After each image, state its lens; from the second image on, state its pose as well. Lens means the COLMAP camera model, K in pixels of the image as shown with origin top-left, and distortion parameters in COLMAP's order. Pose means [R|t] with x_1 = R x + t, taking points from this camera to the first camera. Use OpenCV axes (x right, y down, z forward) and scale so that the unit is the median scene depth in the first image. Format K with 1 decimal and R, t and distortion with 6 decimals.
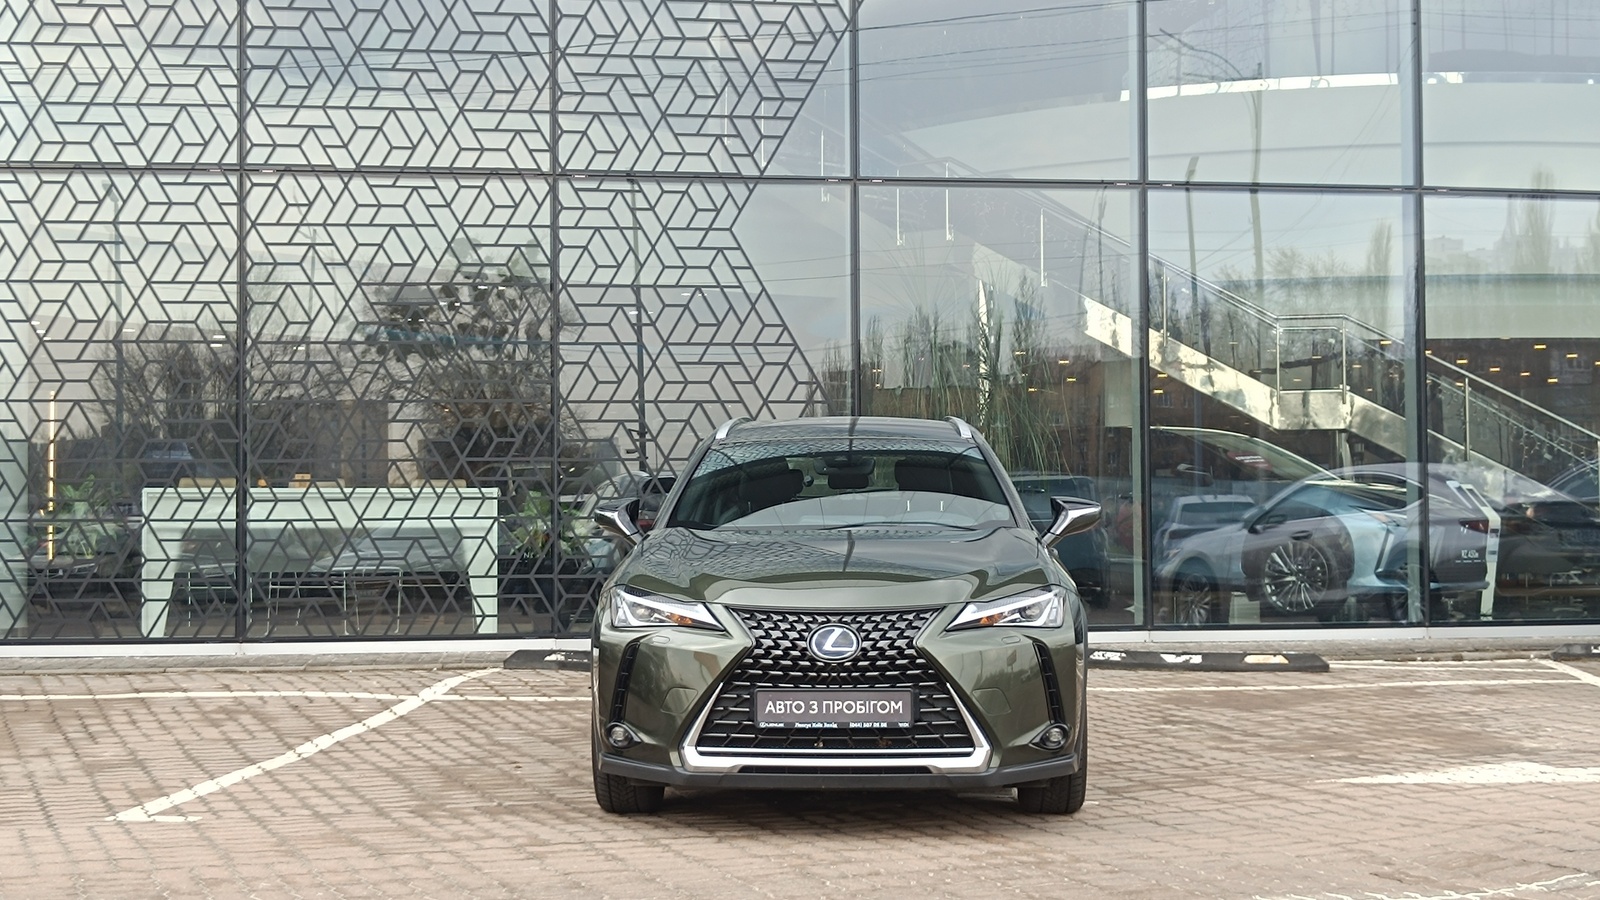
lens RADIAL K [[2226.6, 0, 800.0], [0, 2226.6, 450.0], [0, 0, 1]] dist [0.127745, -0.531962]
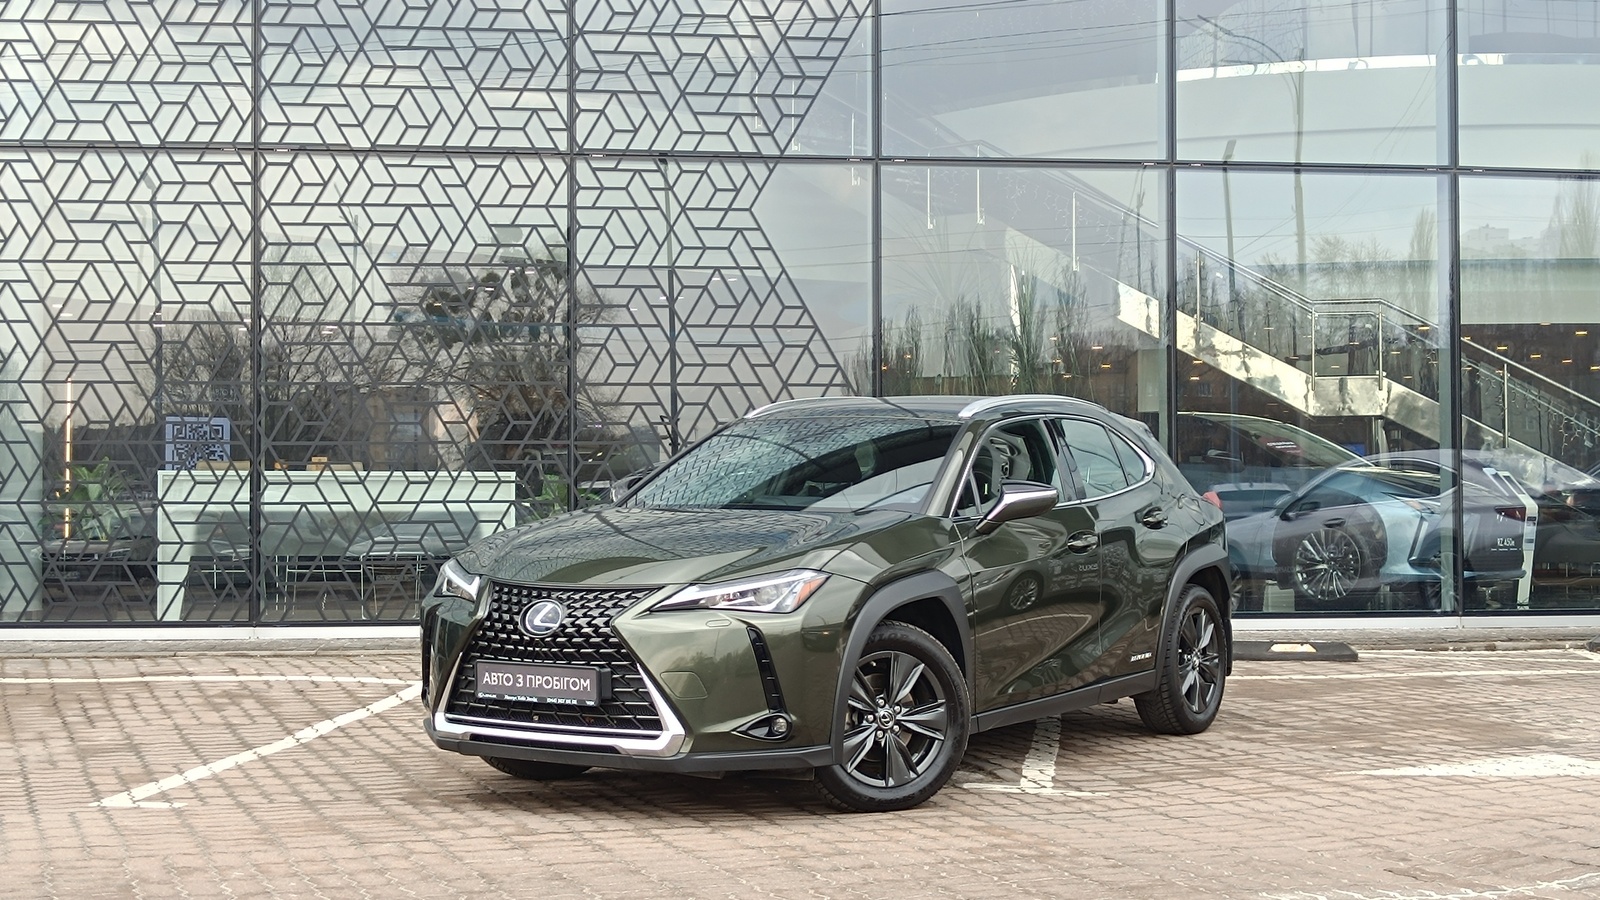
lens RADIAL K [[2221.6, 0, 795.5], [0, 2221.6, 453.5], [0, 0, 1]] dist [0.128134, -0.523465]
pose [[0.999781, 0.002712, -0.020775, 0.009857], [-0.002573, 0.999974, 0.006724, 0.002190], [0.020792, -0.006669, 0.999762, 0.017208]]
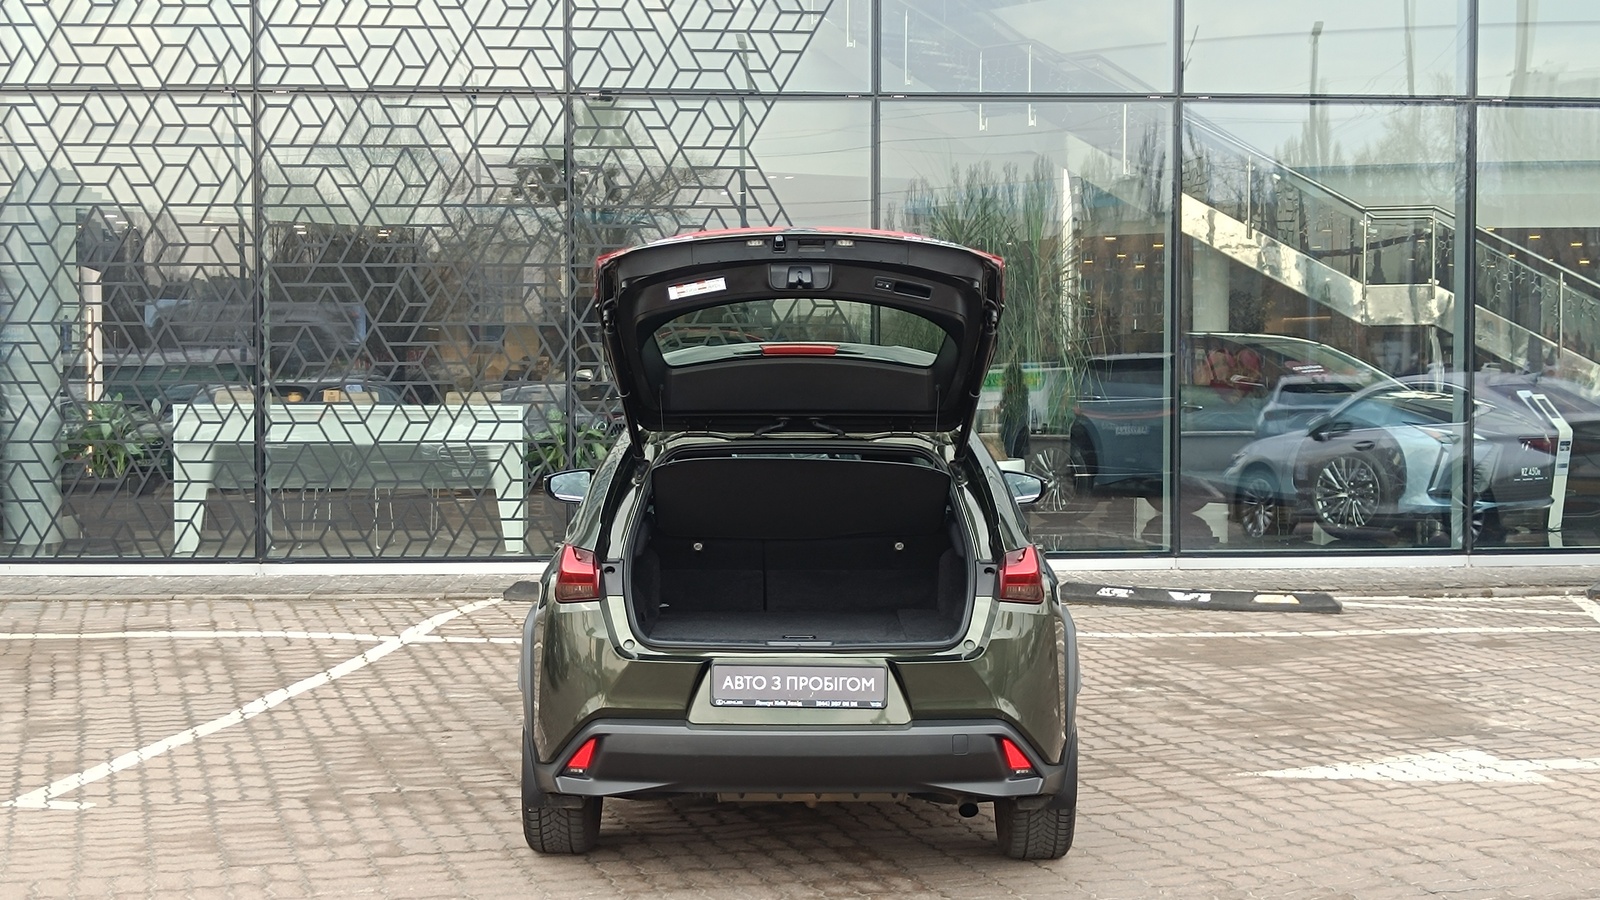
lens RADIAL K [[2223.3, 0, 793.9], [0, 2223.3, 457.0], [0, 0, 1]] dist [0.128160, -0.524085]
pose [[0.997019, 0.007957, -0.076747, 0.067286], [-0.002271, 0.997263, 0.073896, -0.036880], [0.077125, -0.073501, 0.994308, 0.017455]]
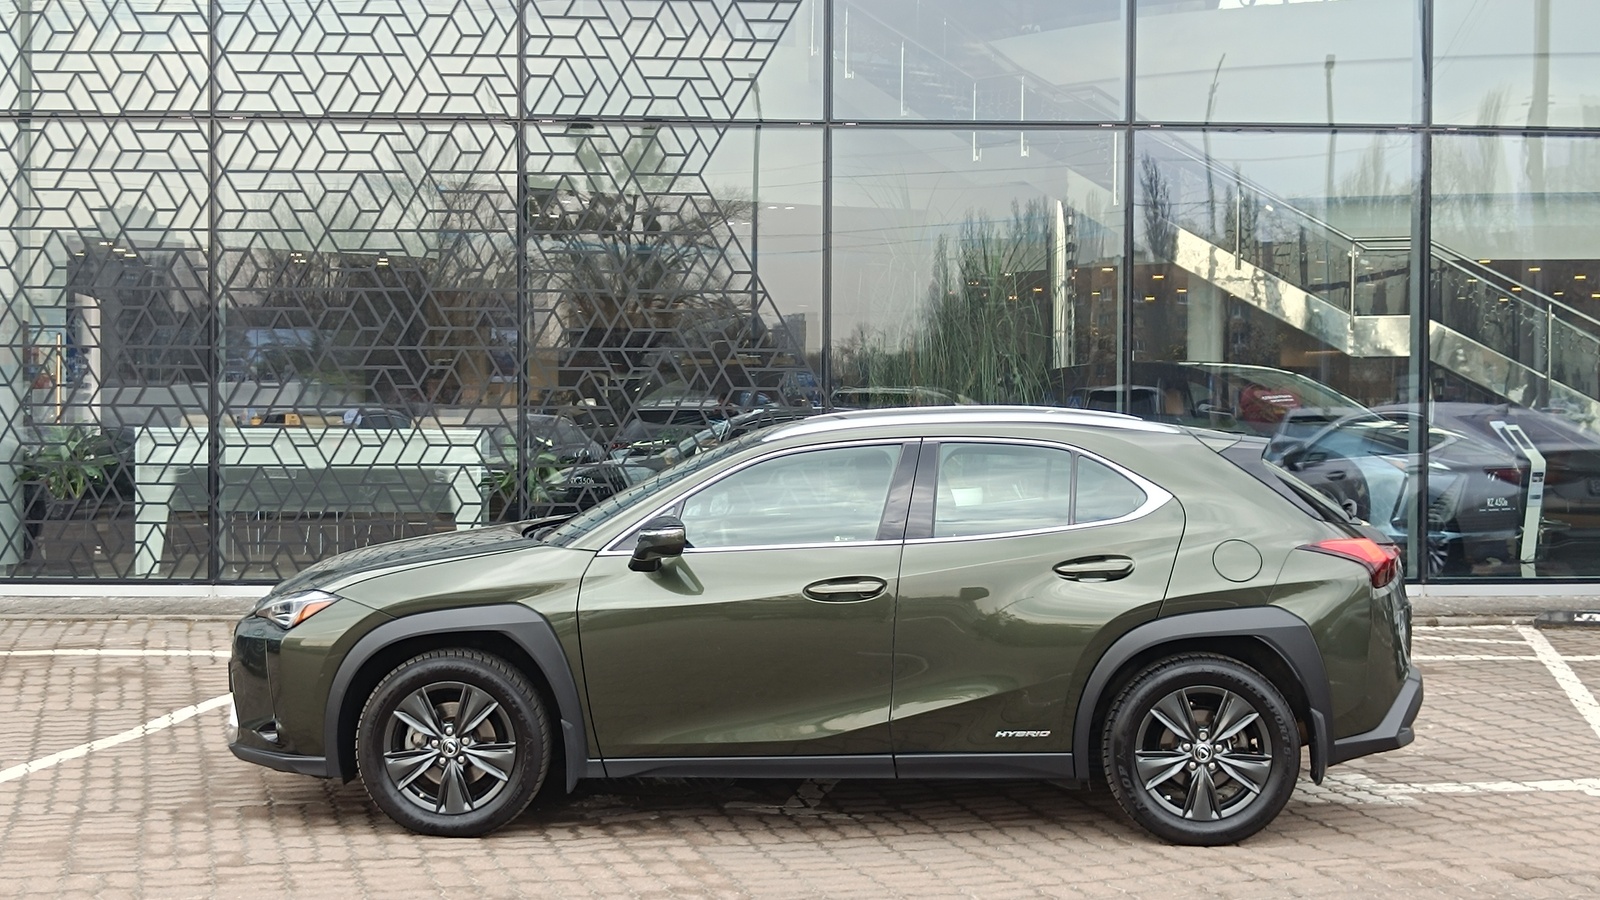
lens RADIAL K [[2226.6, 0, 800.0], [0, 2226.6, 450.0], [0, 0, 1]] dist [0.127745, -0.531962]
pose [[0.995065, 0.011533, -0.098556, 0.114861], [-0.006085, 0.998446, 0.055395, -0.033080], [0.099041, -0.054522, 0.993589, 0.017081]]
